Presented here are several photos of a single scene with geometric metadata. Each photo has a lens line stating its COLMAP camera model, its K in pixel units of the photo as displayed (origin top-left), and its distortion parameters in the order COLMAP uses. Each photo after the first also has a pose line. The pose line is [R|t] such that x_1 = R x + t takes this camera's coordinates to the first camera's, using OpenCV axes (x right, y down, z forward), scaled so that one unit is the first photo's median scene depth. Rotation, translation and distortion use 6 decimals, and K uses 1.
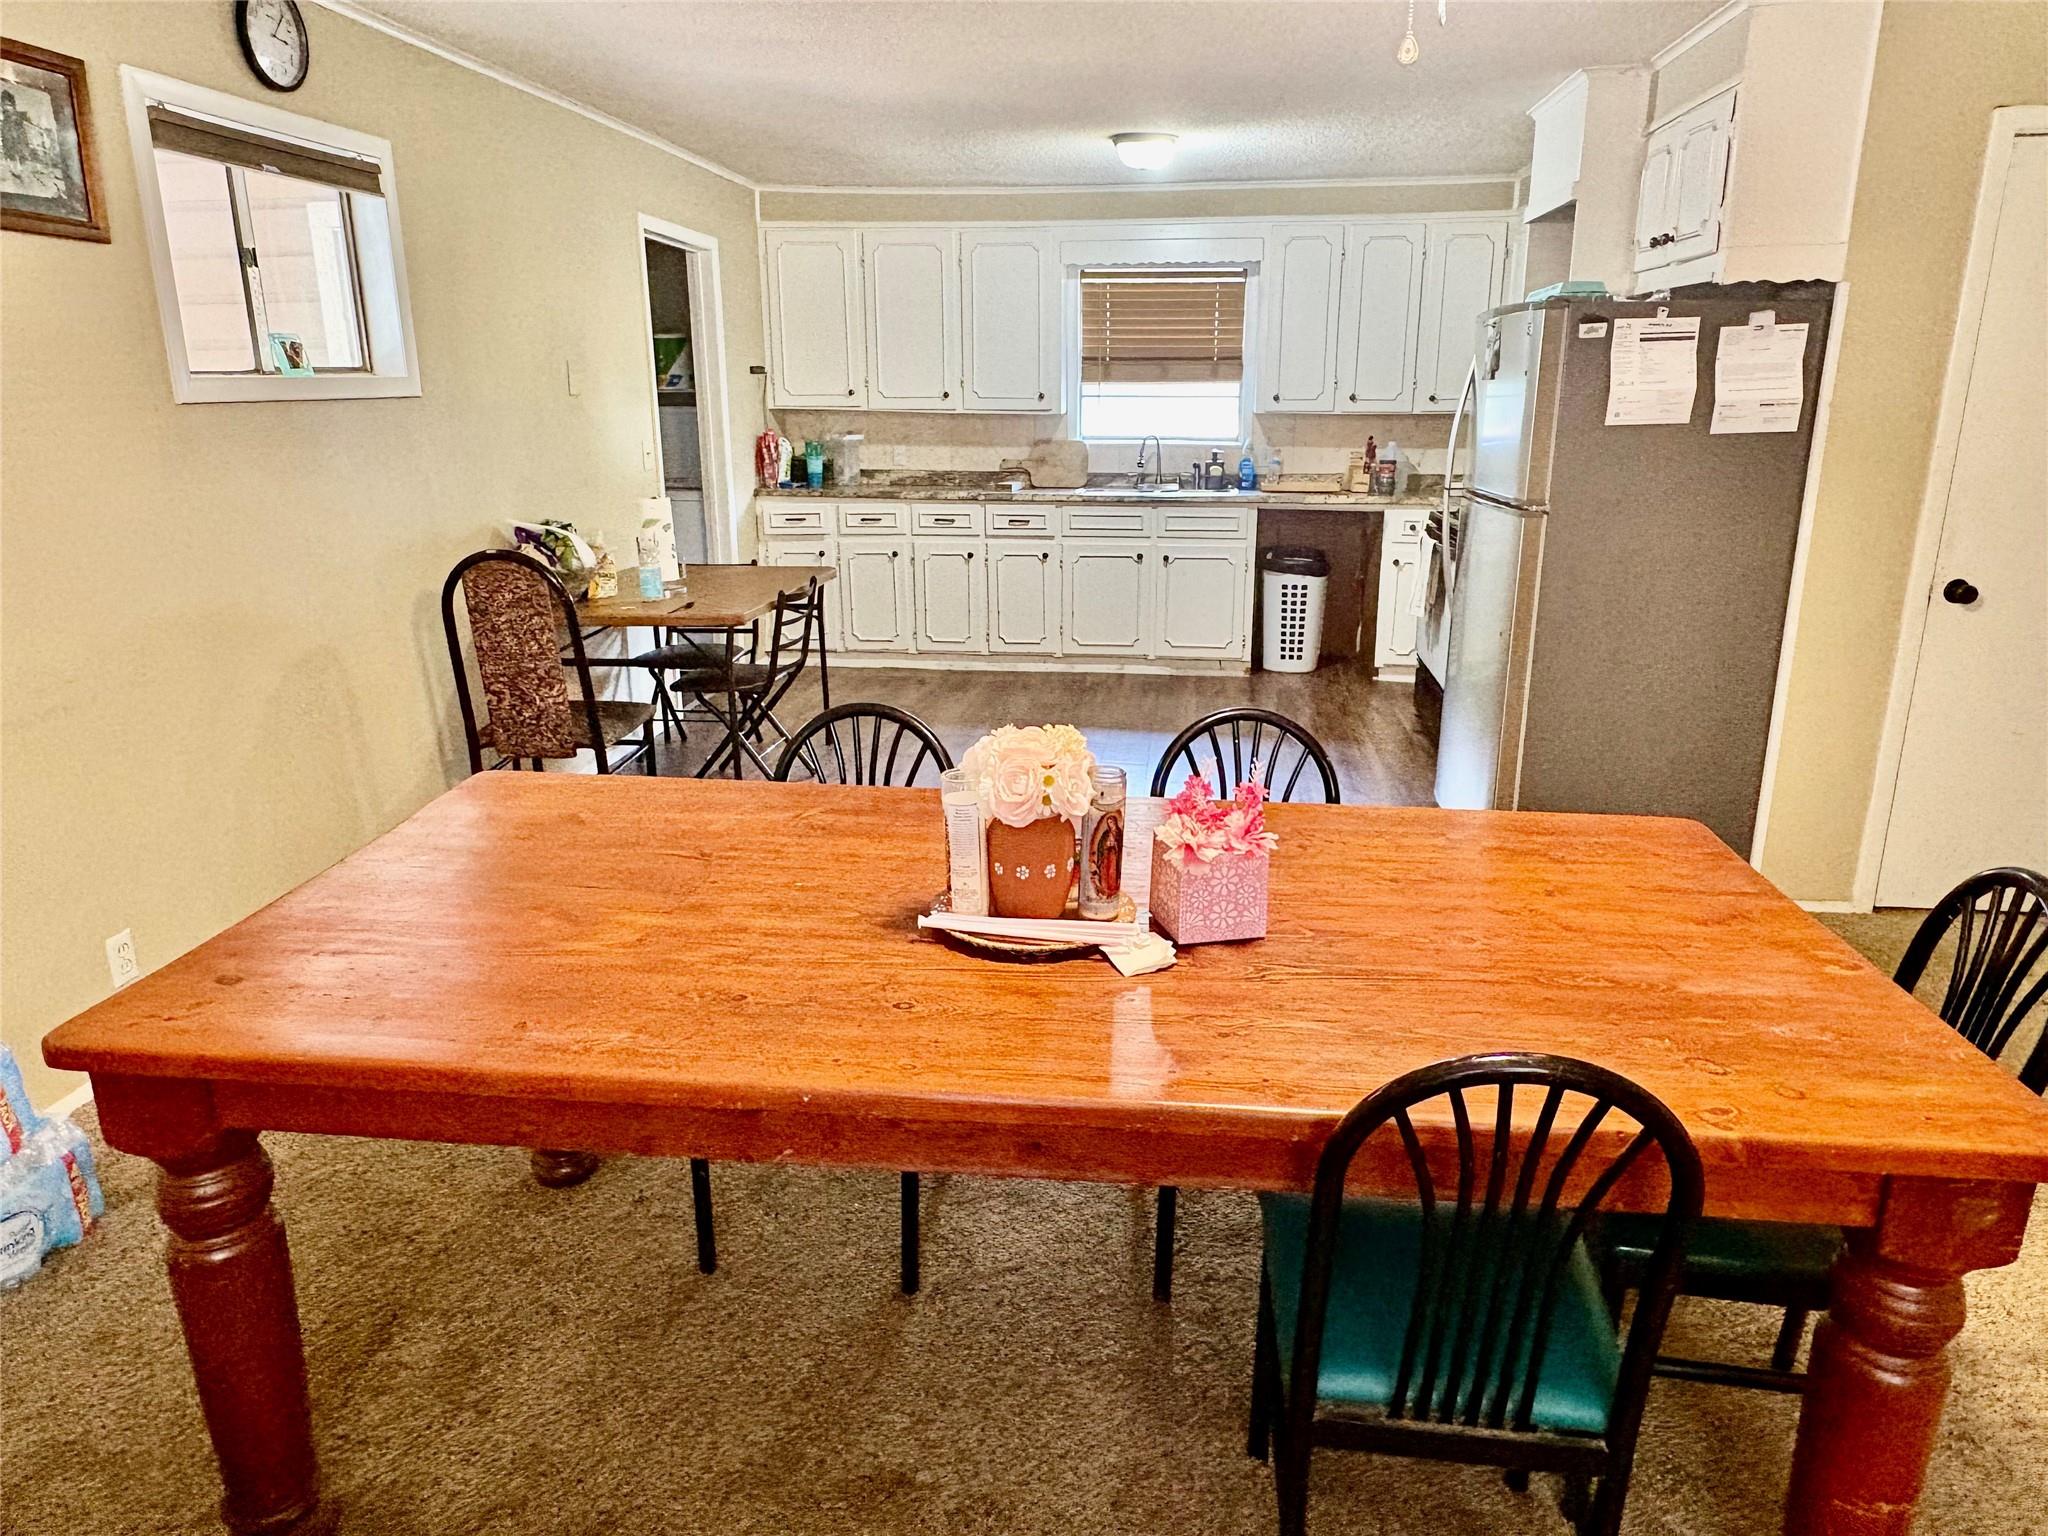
lens RADIAL K [[1355.8, 0, 1024.0], [0, 1355.8, 768.0], [0, 0, 1]] dist [0.000696, 0.000502]
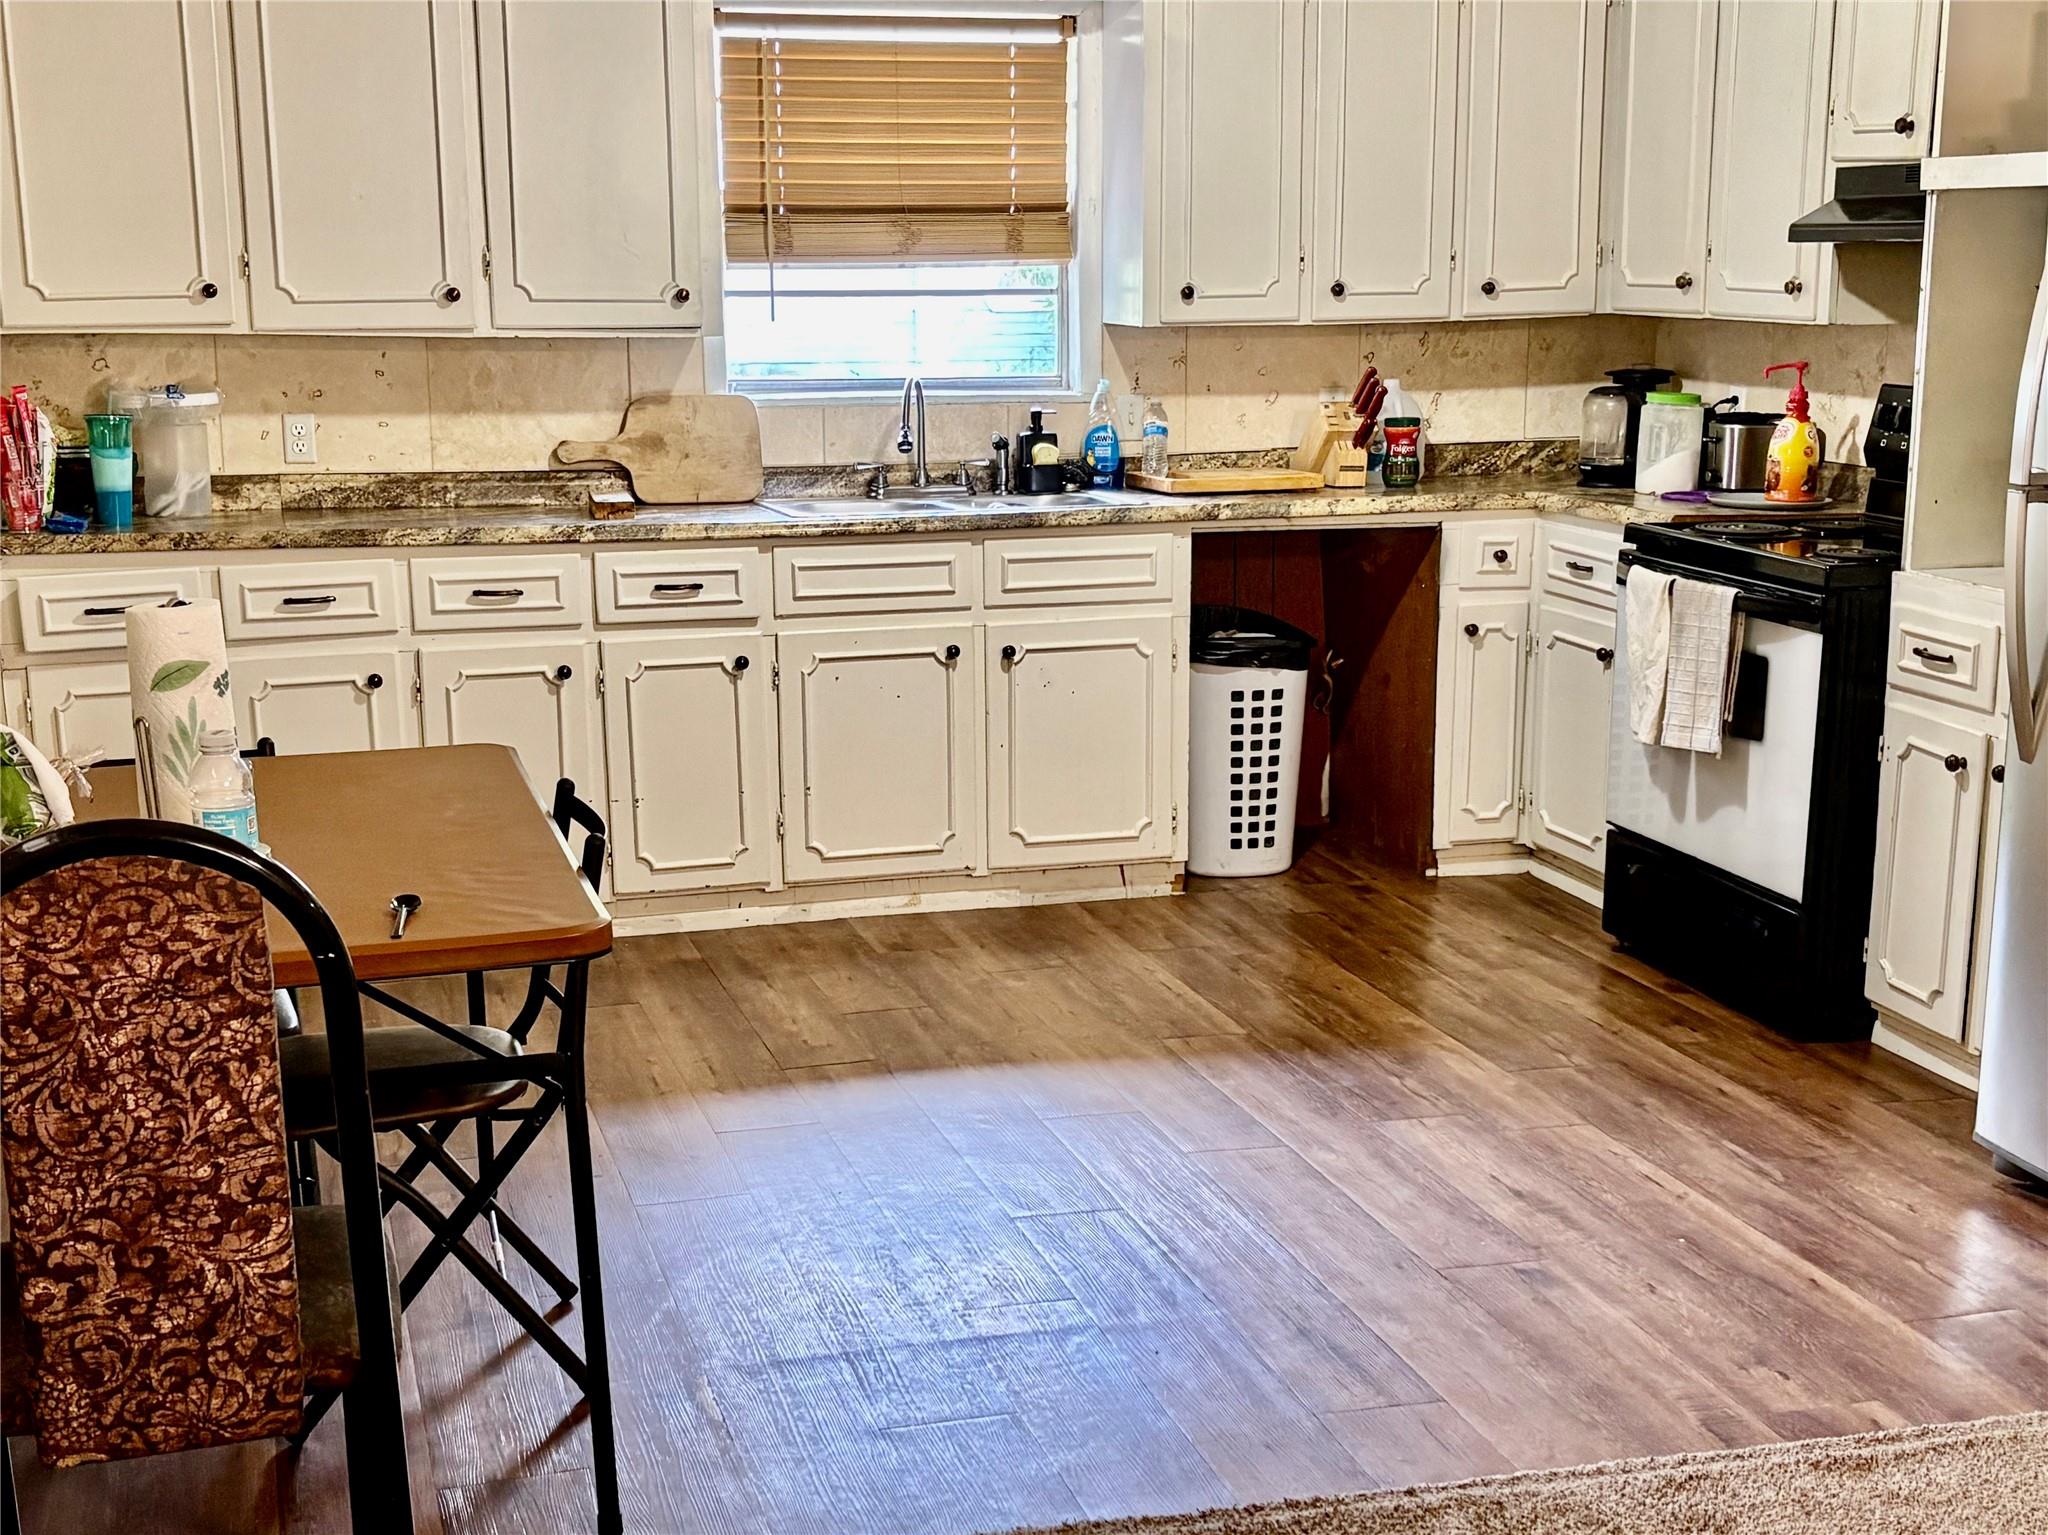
lens RADIAL K [[2620.7, 0, 970.7], [0, 2620.7, 857.2], [0, 0, 1]] dist [0.216387, -0.891970]
pose [[0.923381, -0.092798, 0.372500, -0.233858], [0.112402, 0.993173, -0.031209, -0.060442], [-0.367060, 0.070688, 0.927507, 0.198821]]
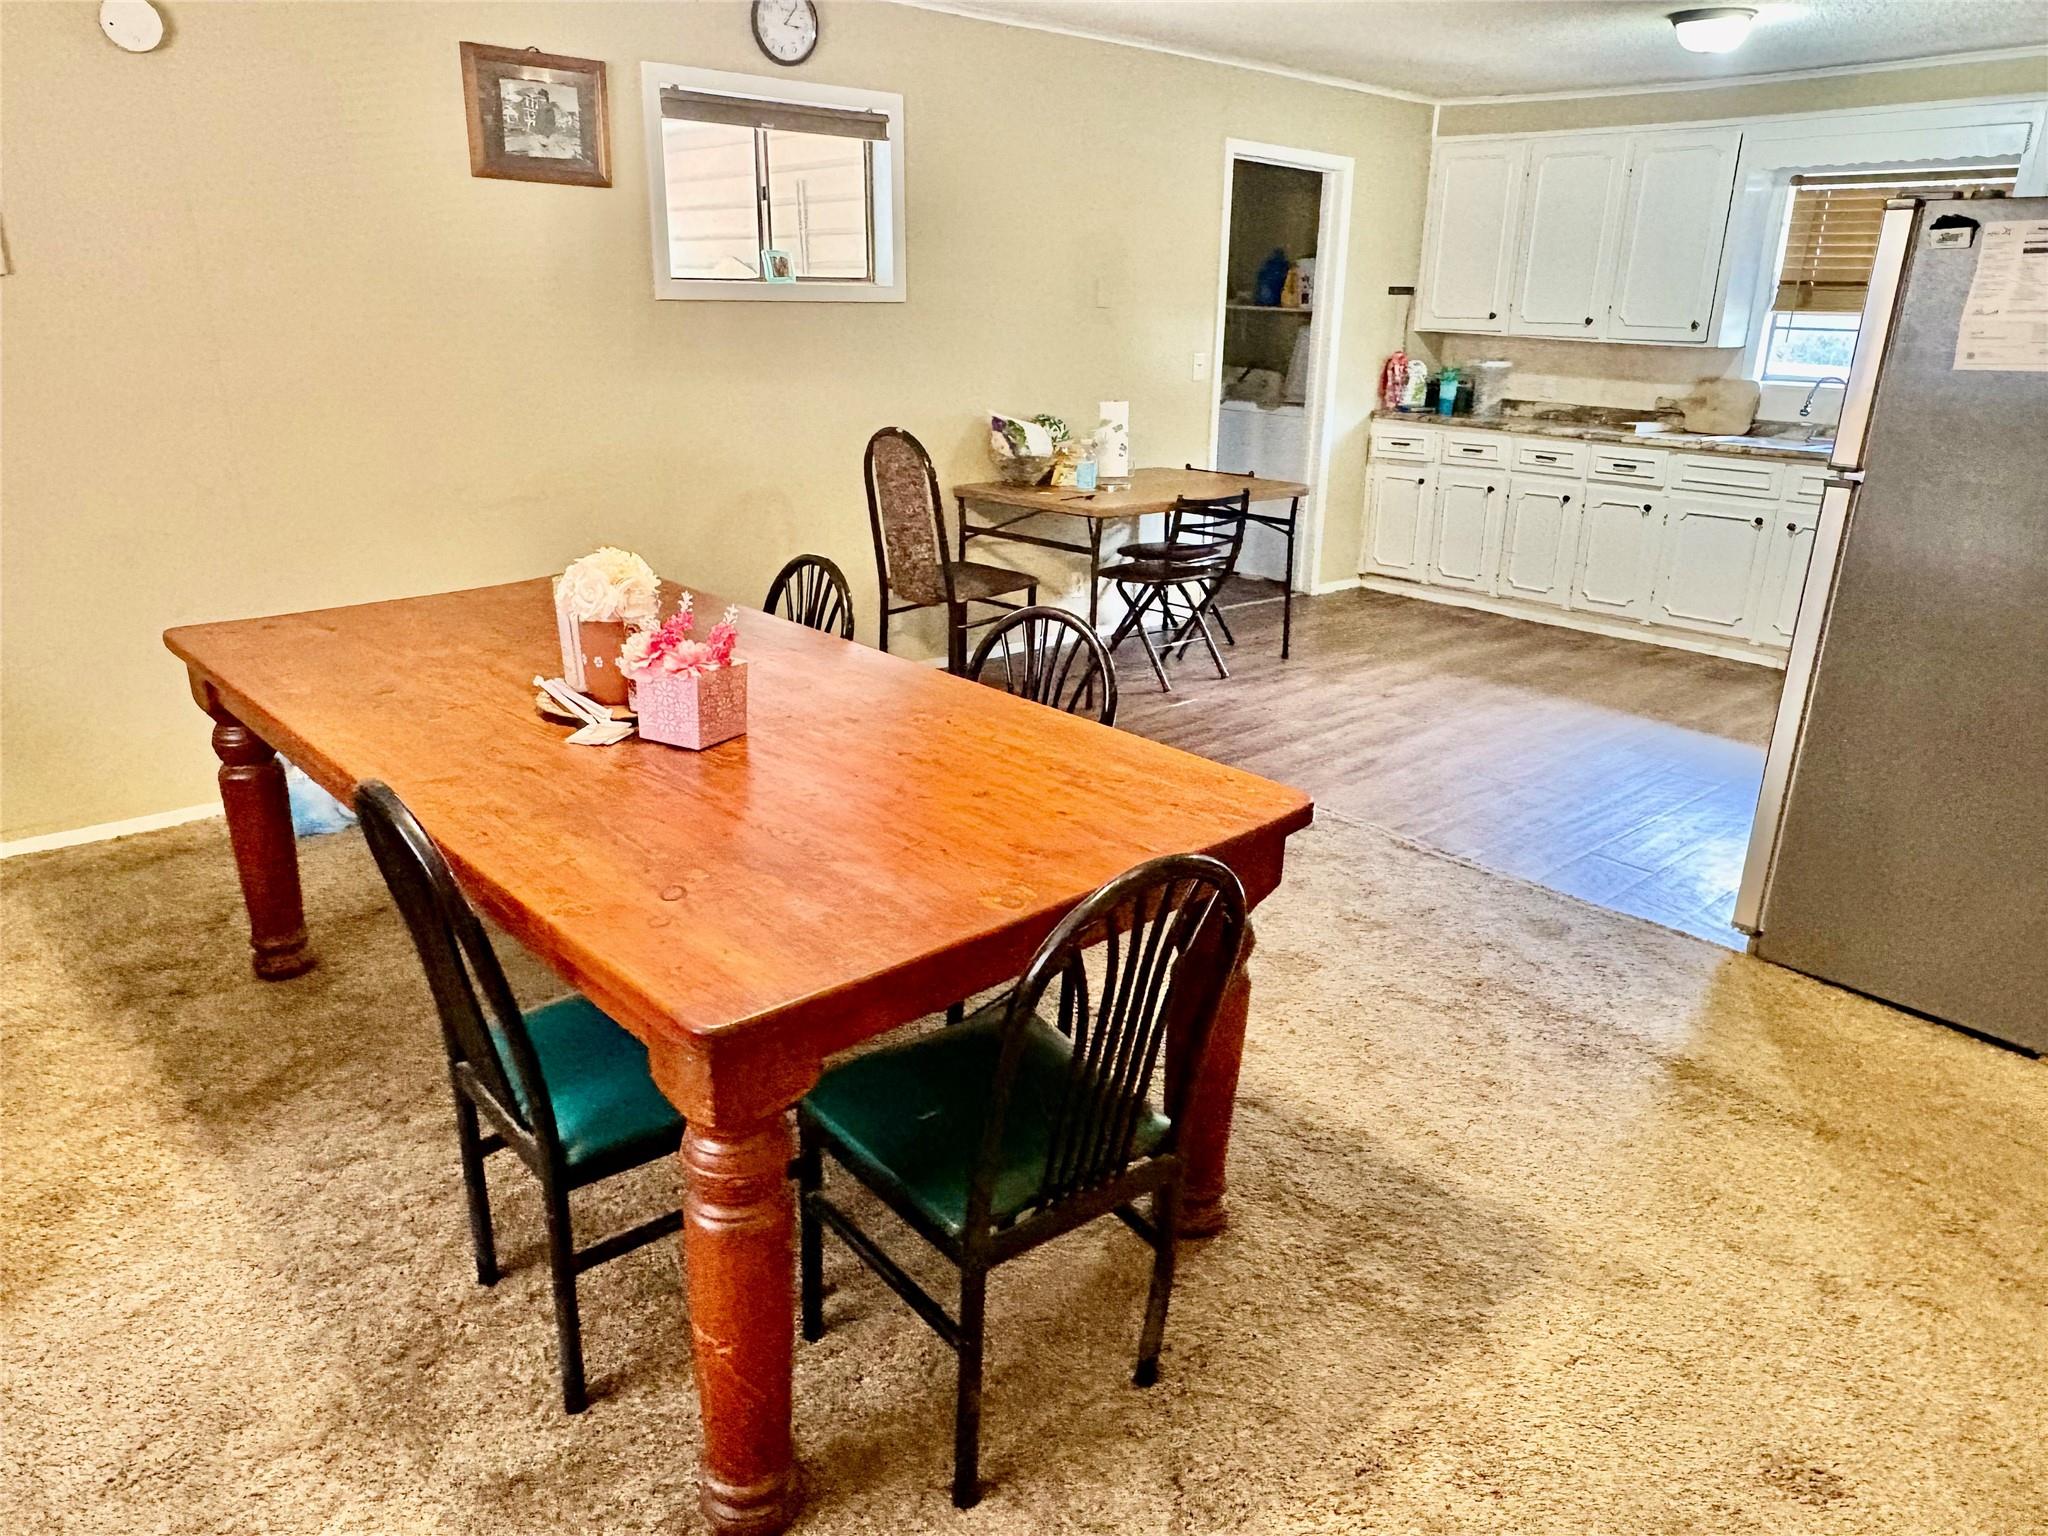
lens RADIAL K [[1355.8, 0, 1024.0], [0, 1355.8, 768.0], [0, 0, 1]] dist [0.000696, 0.000502]
pose [[0.754351, 0.229855, -0.614915, 0.290569], [-0.199644, 0.972657, 0.118663, -0.015456], [0.625377, 0.033250, 0.779614, 0.062236]]
